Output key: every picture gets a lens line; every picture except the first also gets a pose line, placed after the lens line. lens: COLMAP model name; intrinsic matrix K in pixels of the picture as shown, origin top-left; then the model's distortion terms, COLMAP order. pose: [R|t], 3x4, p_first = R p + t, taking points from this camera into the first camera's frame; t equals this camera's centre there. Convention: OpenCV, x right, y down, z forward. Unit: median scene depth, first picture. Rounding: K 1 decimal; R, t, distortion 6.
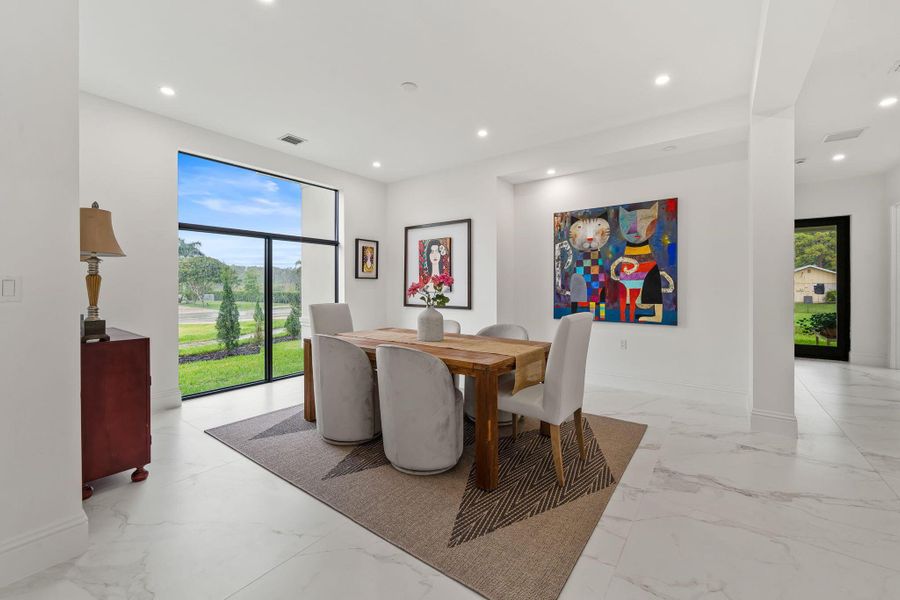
lens RADIAL K [[363.4, 0, 452.6], [0, 363.4, 289.9], [0, 0, 1]] dist [-0.001937, 0.000201]
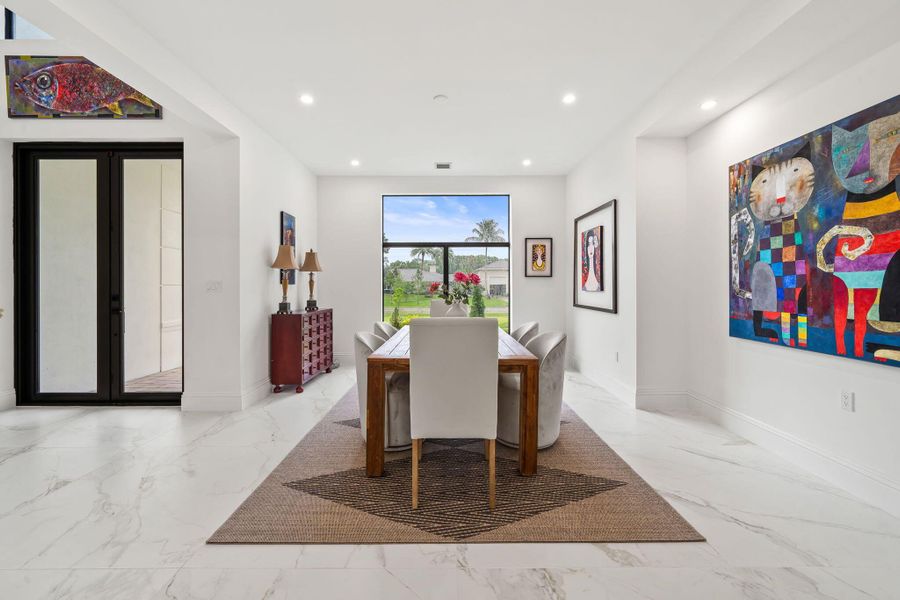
lens RADIAL K [[363.4, 0, 446.5], [0, 363.4, 286.3], [0, 0, 1]] dist [-0.001937, 0.000201]
pose [[0.598074, 0.001860, -0.801439, 0.528966], [-0.005231, 0.999985, -0.001583, -0.002658], [0.801424, 0.005140, 0.598075, 0.260899]]
